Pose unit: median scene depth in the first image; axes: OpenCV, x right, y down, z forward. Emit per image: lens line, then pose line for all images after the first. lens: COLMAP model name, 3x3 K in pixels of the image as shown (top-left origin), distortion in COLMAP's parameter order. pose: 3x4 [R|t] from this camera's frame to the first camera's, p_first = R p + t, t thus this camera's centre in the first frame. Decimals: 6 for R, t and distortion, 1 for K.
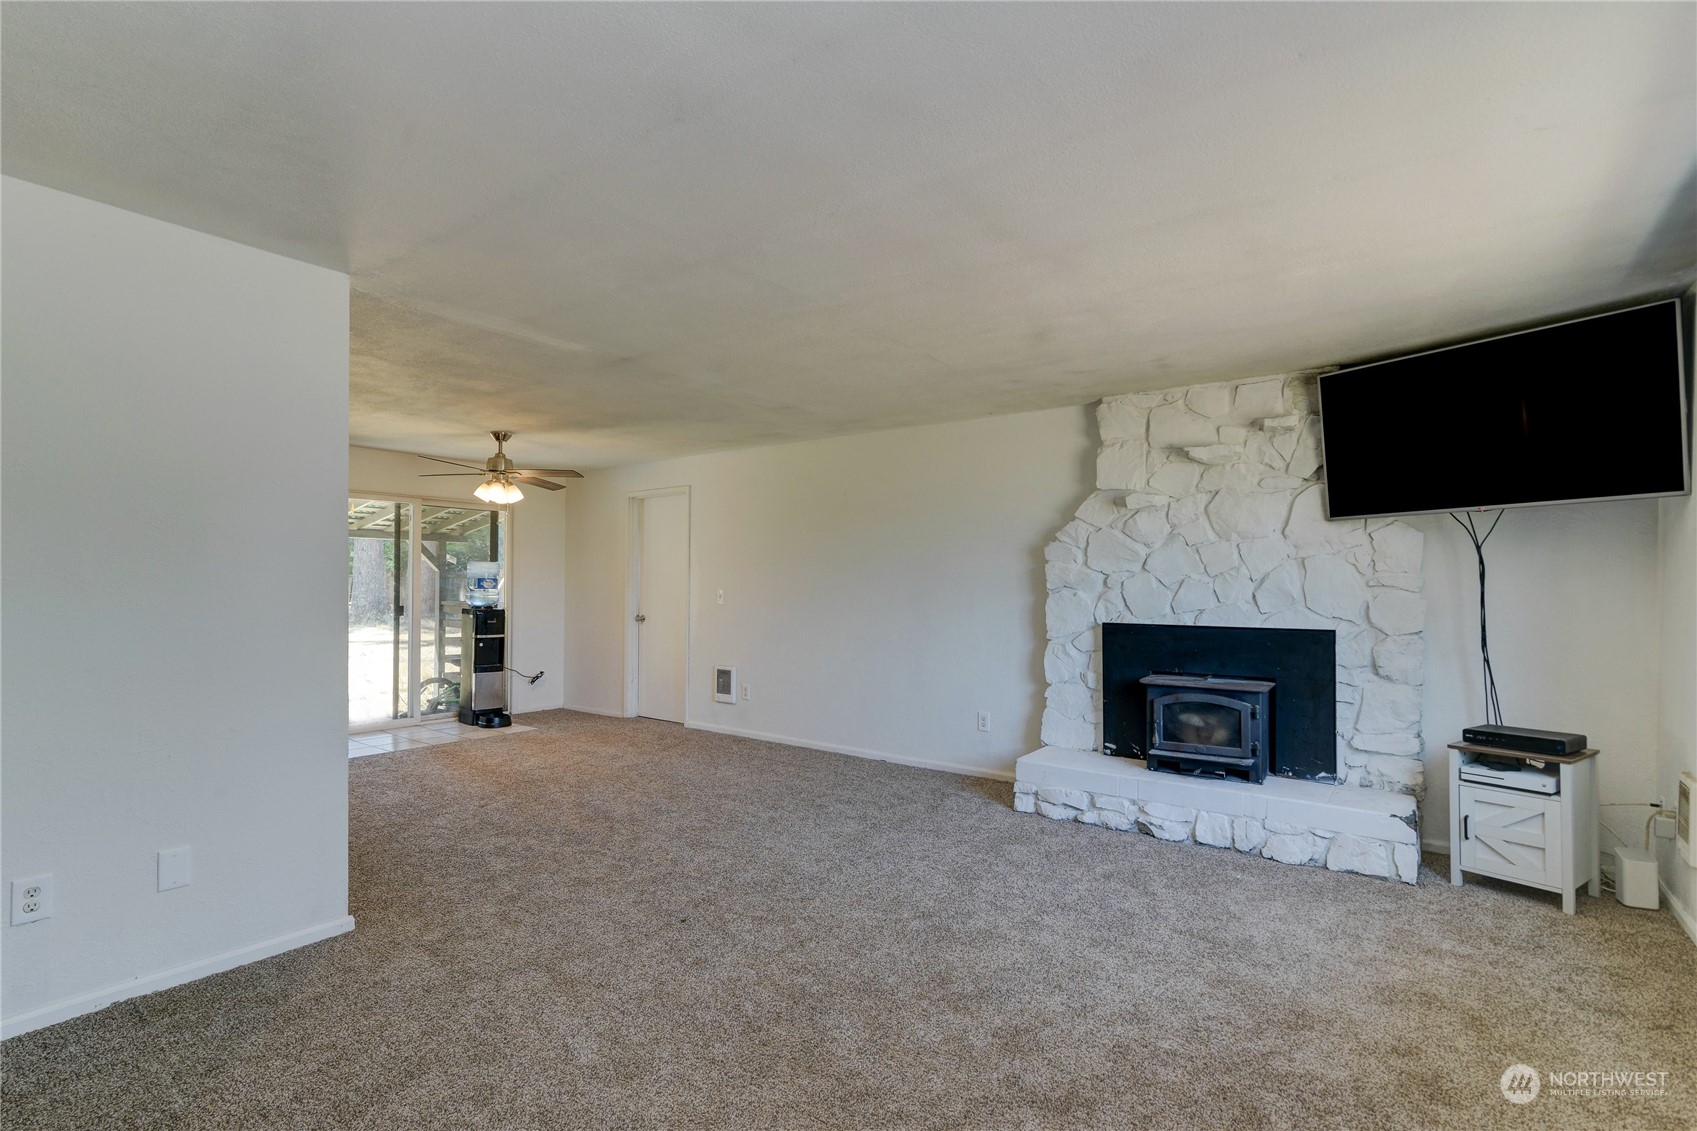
lens RADIAL K [[798.2, 0, 852.3], [0, 798.2, 569.6], [0, 0, 1]] dist [-0.009500, 0.000332]
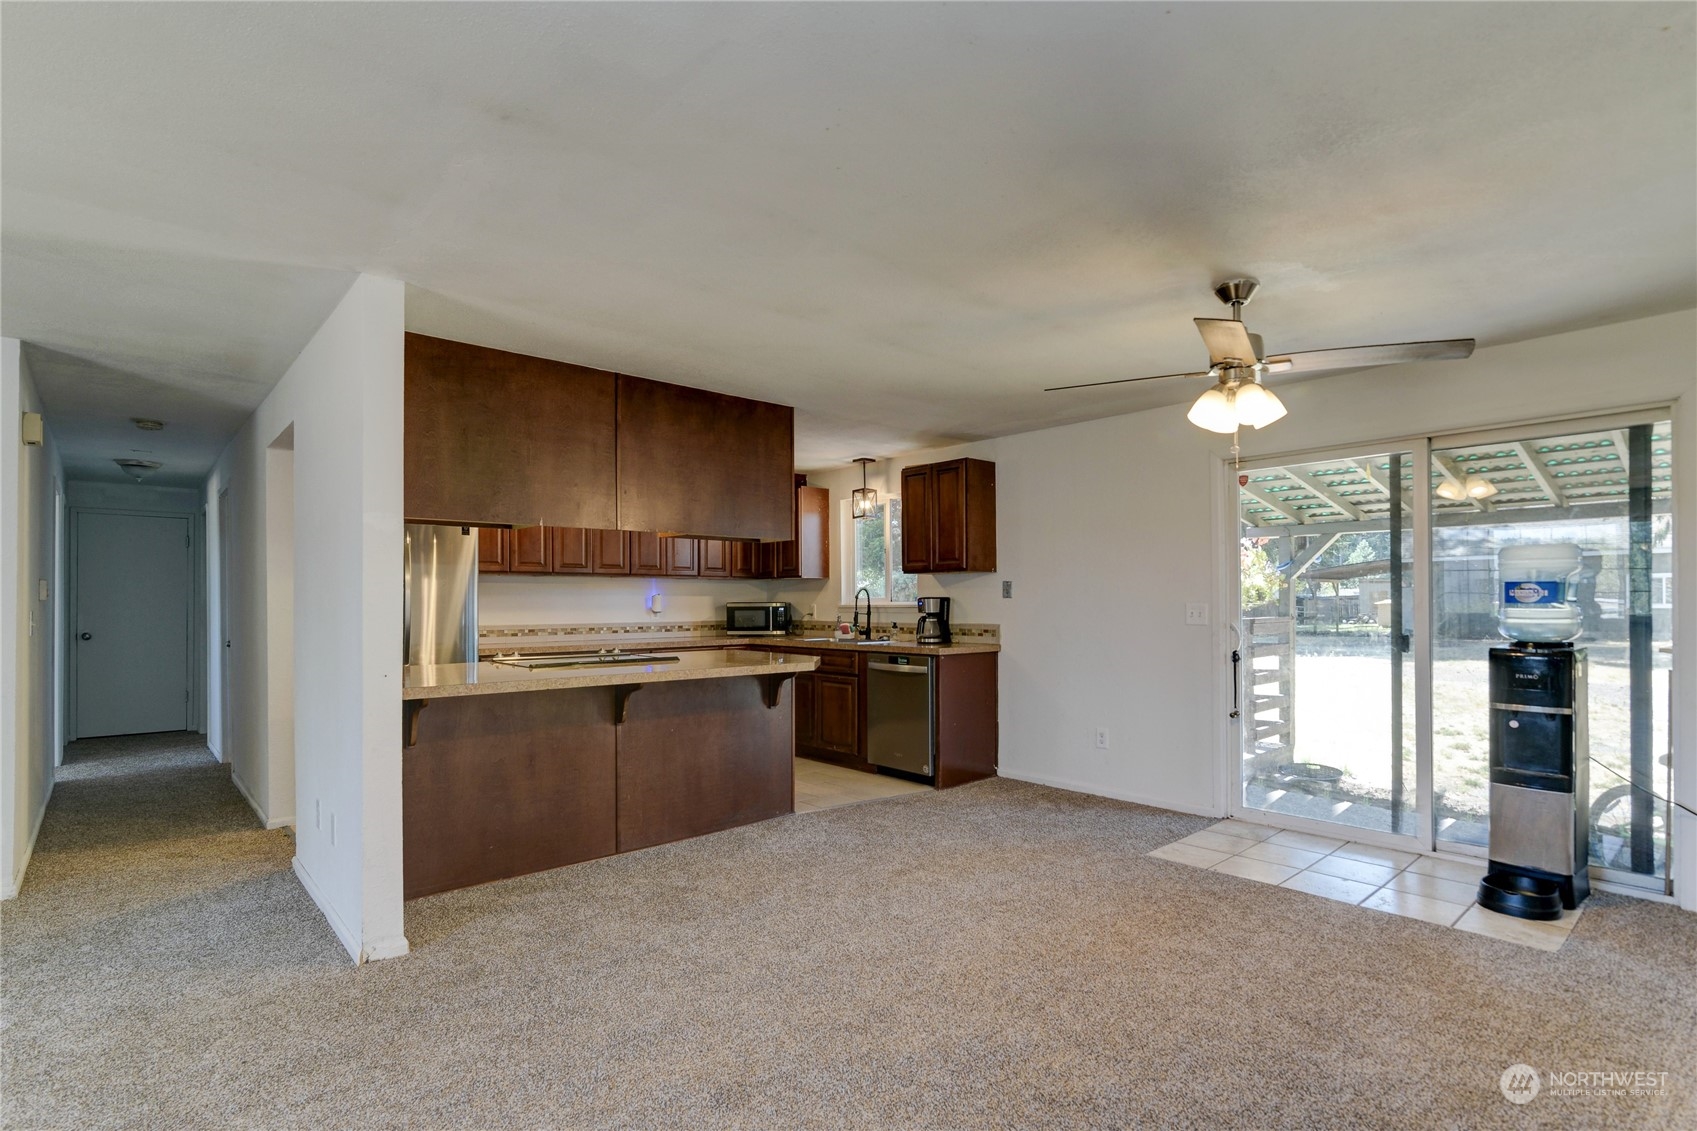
lens RADIAL K [[798.2, 0, 853.4], [0, 798.2, 601.2], [0, 0, 1]] dist [-0.009500, 0.000332]
pose [[-0.203039, -0.006958, -0.979146, 0.105622], [0.022071, 0.999688, -0.011680, 0.030626], [0.978922, -0.023982, -0.202823, 1.147554]]
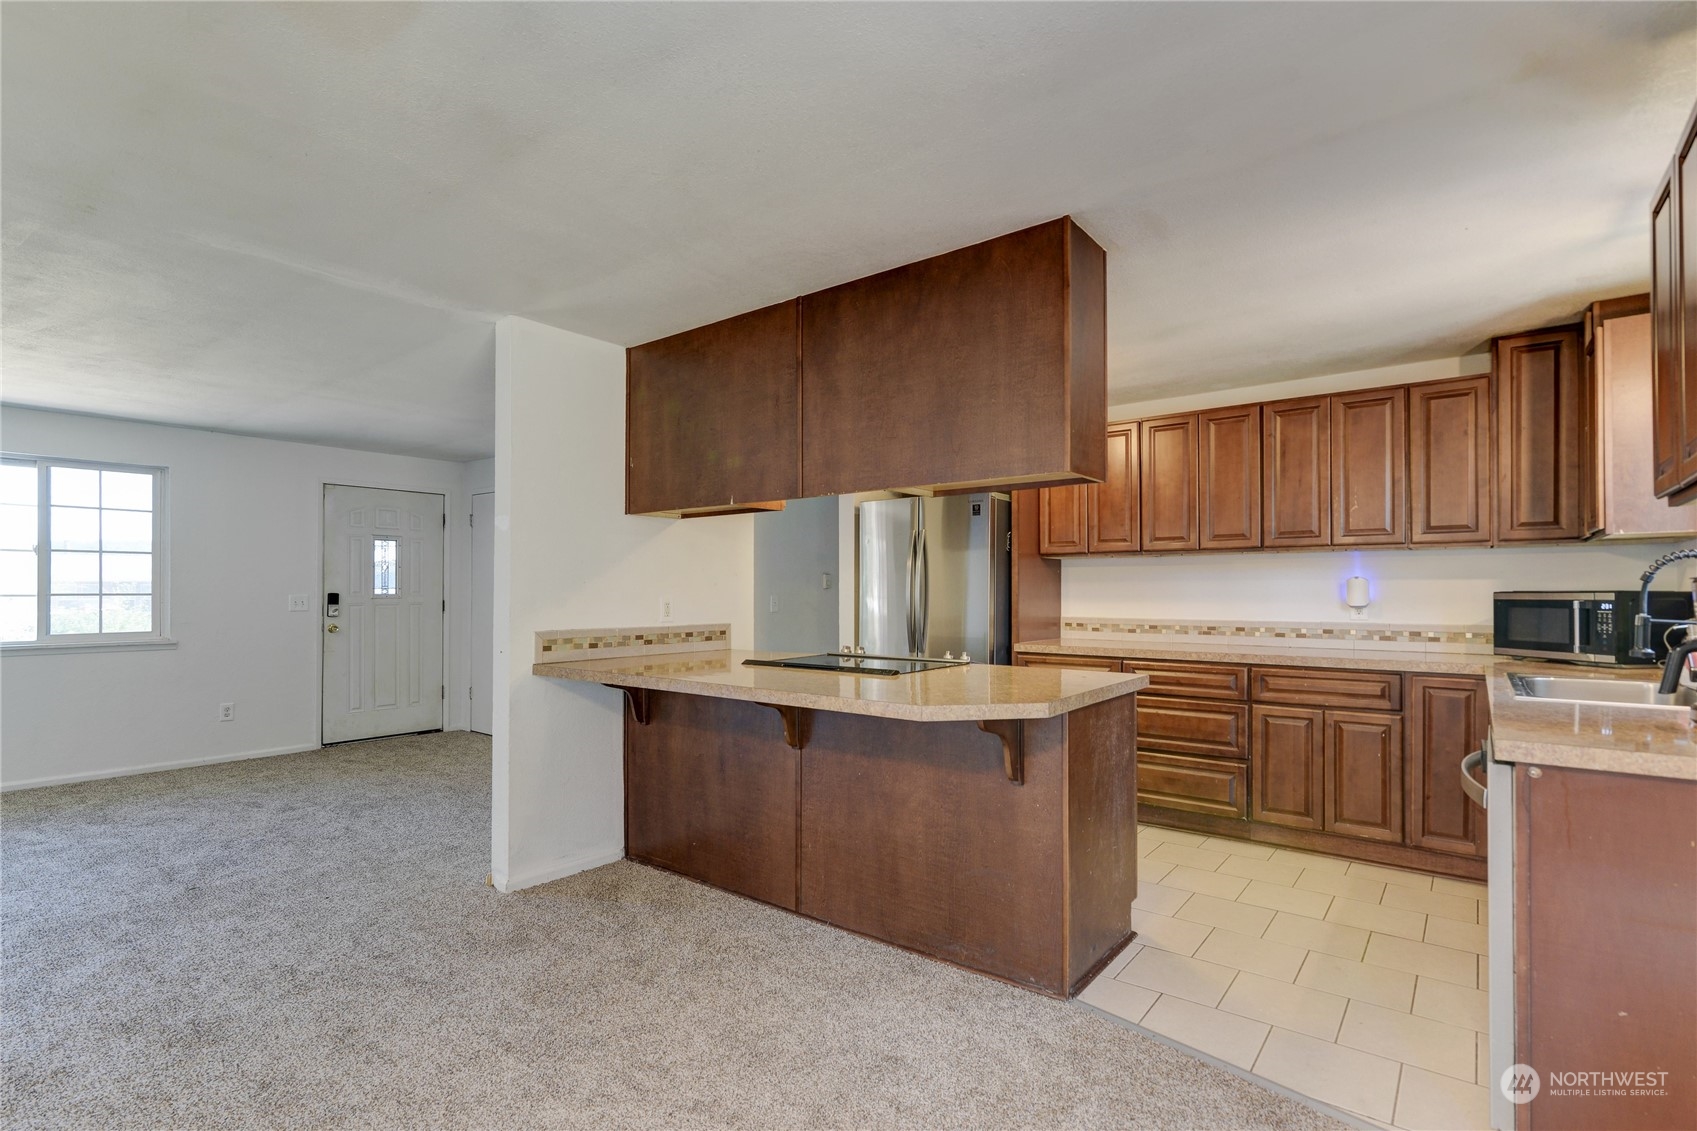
lens RADIAL K [[798.2, 0, 871.7], [0, 798.2, 585.6], [0, 0, 1]] dist [-0.009500, 0.000332]
pose [[-0.999938, -0.005835, 0.009497, -0.784881], [-0.006092, 0.999611, -0.027230, 0.029395], [-0.009335, -0.027286, -0.999584, 1.399204]]
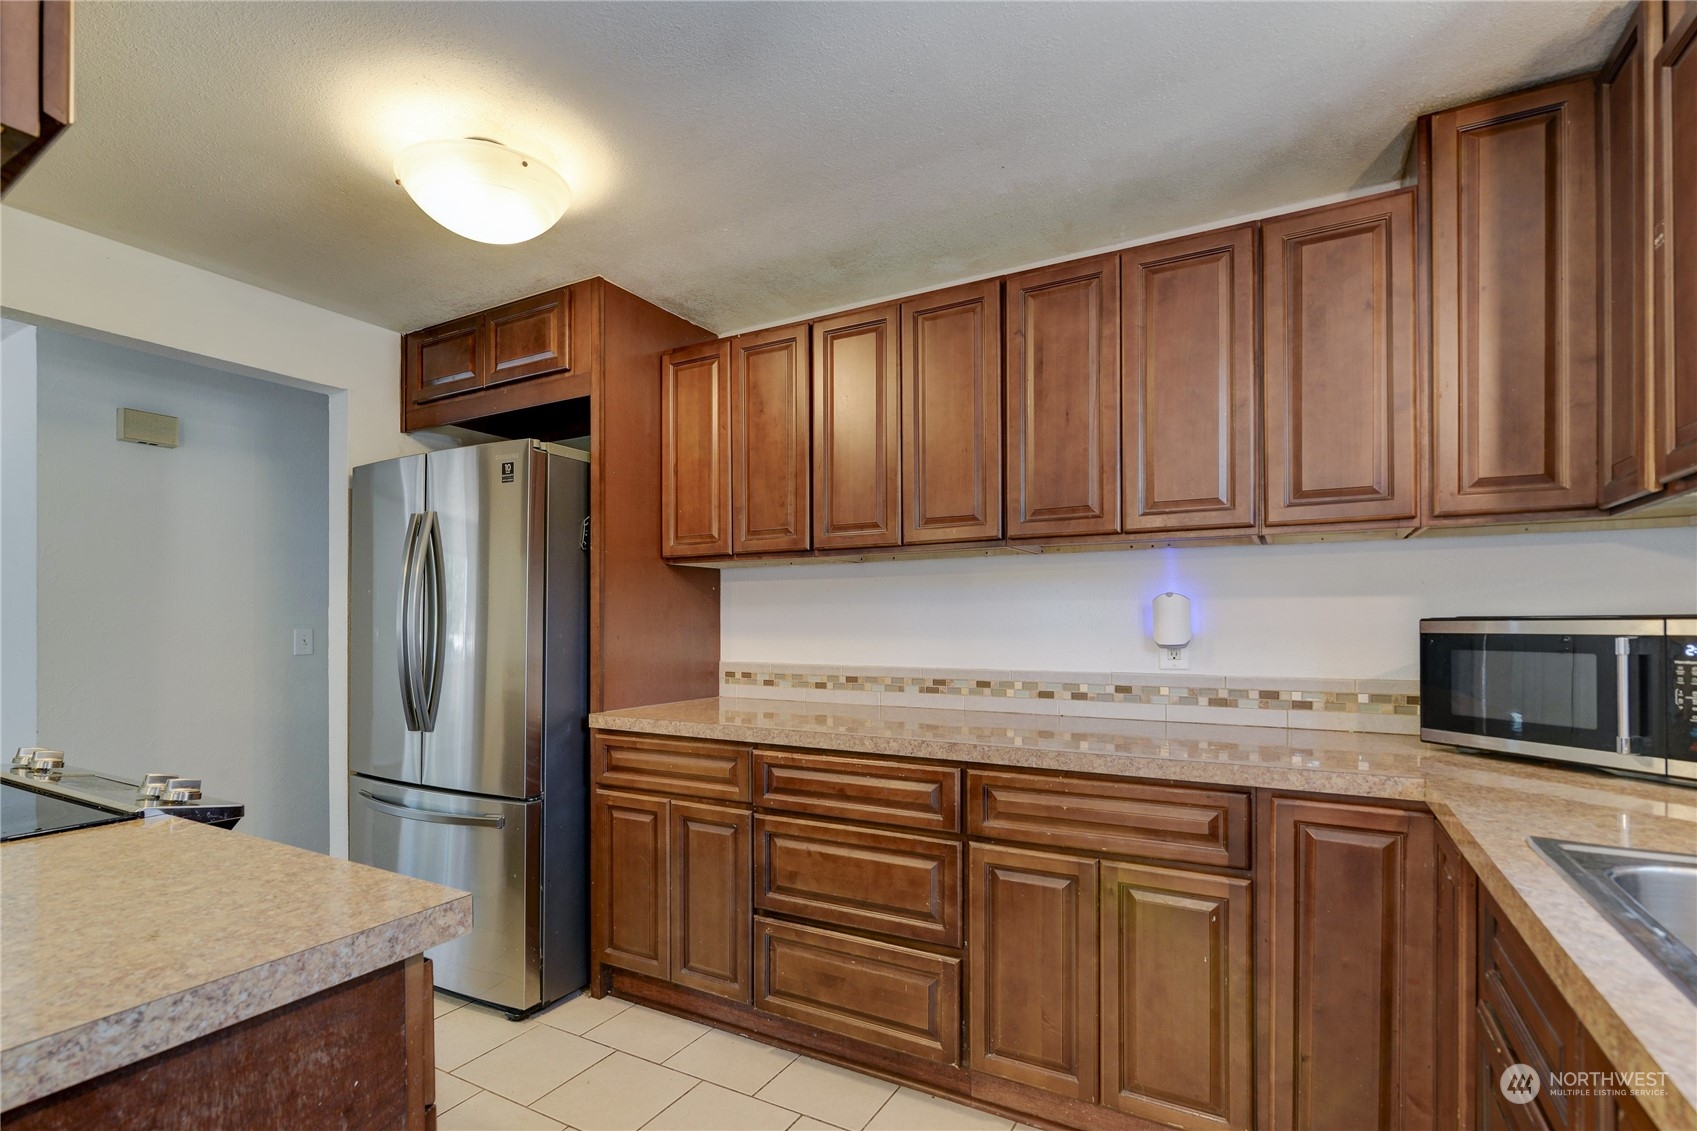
lens RADIAL K [[798.2, 0, 800.3], [0, 798.2, 619.1], [0, 0, 1]] dist [-0.009500, 0.000332]
pose [[-0.996727, -0.003096, -0.080786, -1.063019], [-0.001179, 0.999717, -0.023758, 0.020179], [0.080837, -0.023585, -0.996448, 0.959503]]
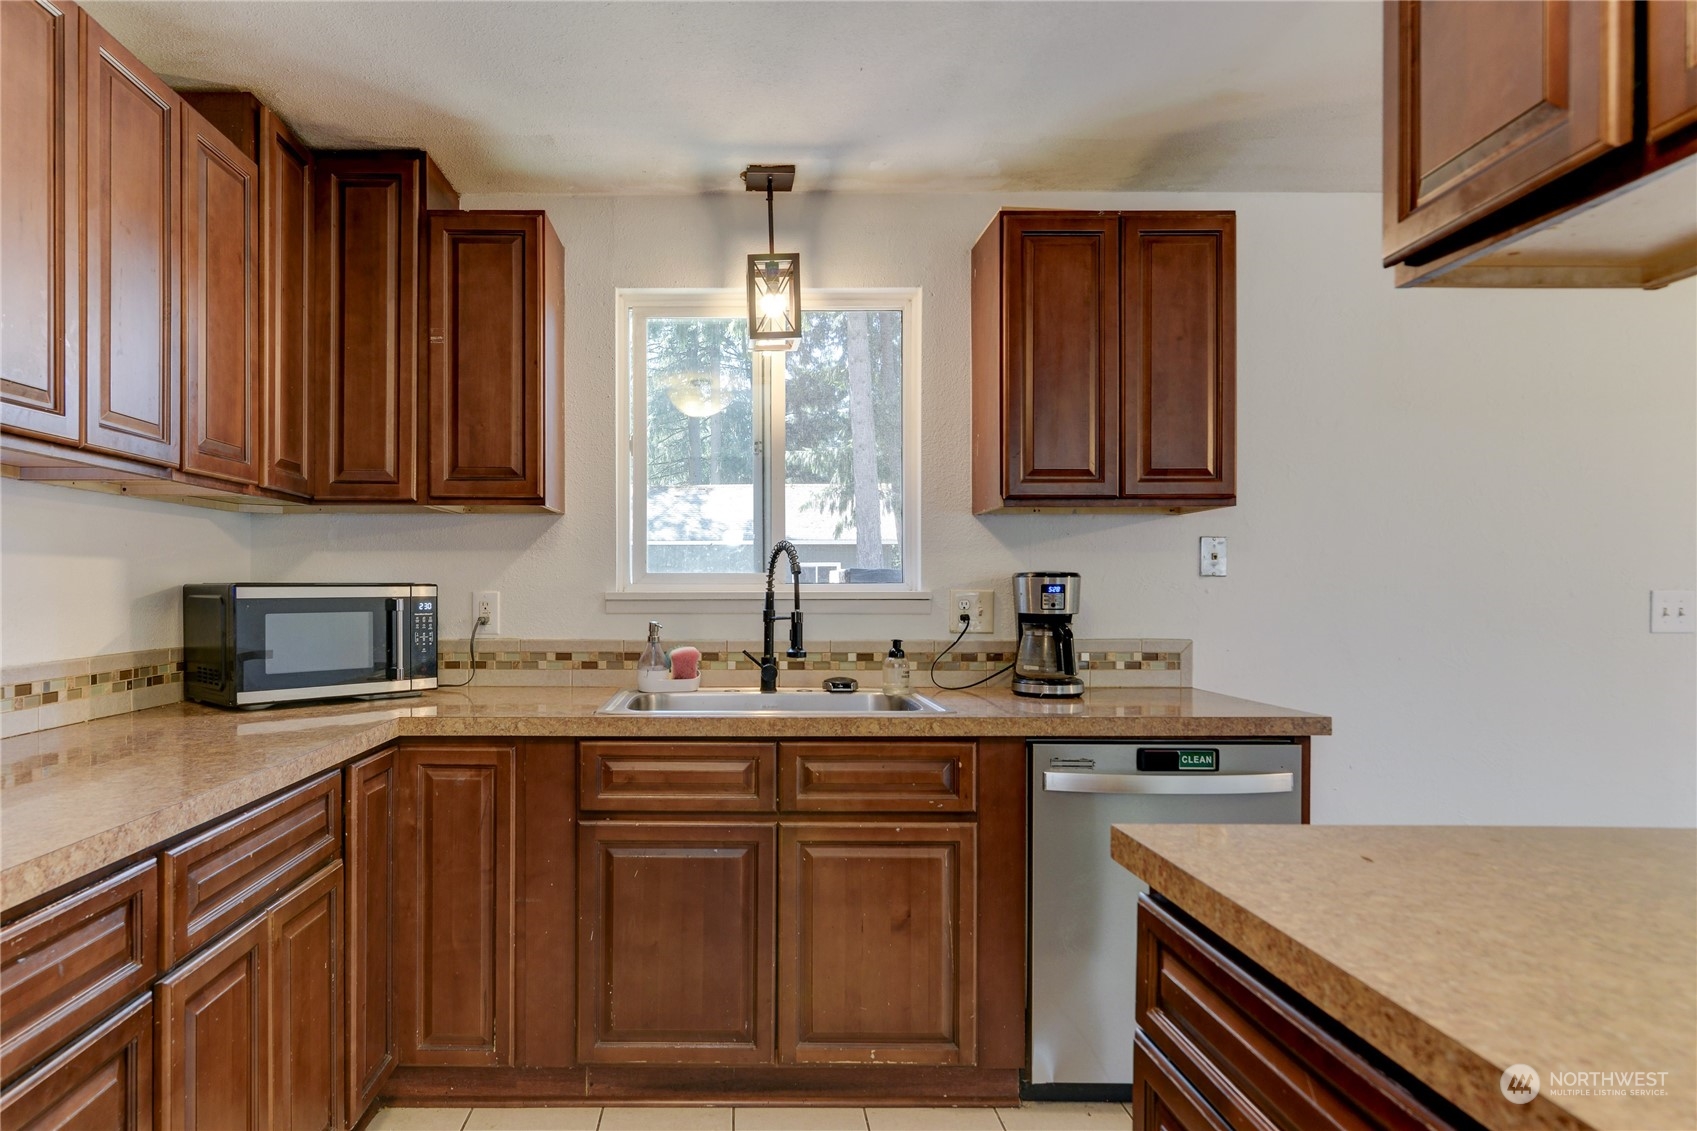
lens RADIAL K [[1064.8, 0, 772.8], [0, 1064.8, 569.6], [0, 0, 1]] dist [-0.002417, 0.001292]
pose [[0.592956, -0.008914, -0.805186, -0.794420], [0.016884, 0.999857, 0.001365, 0.005261], [0.805058, -0.014405, 0.593021, 0.463757]]
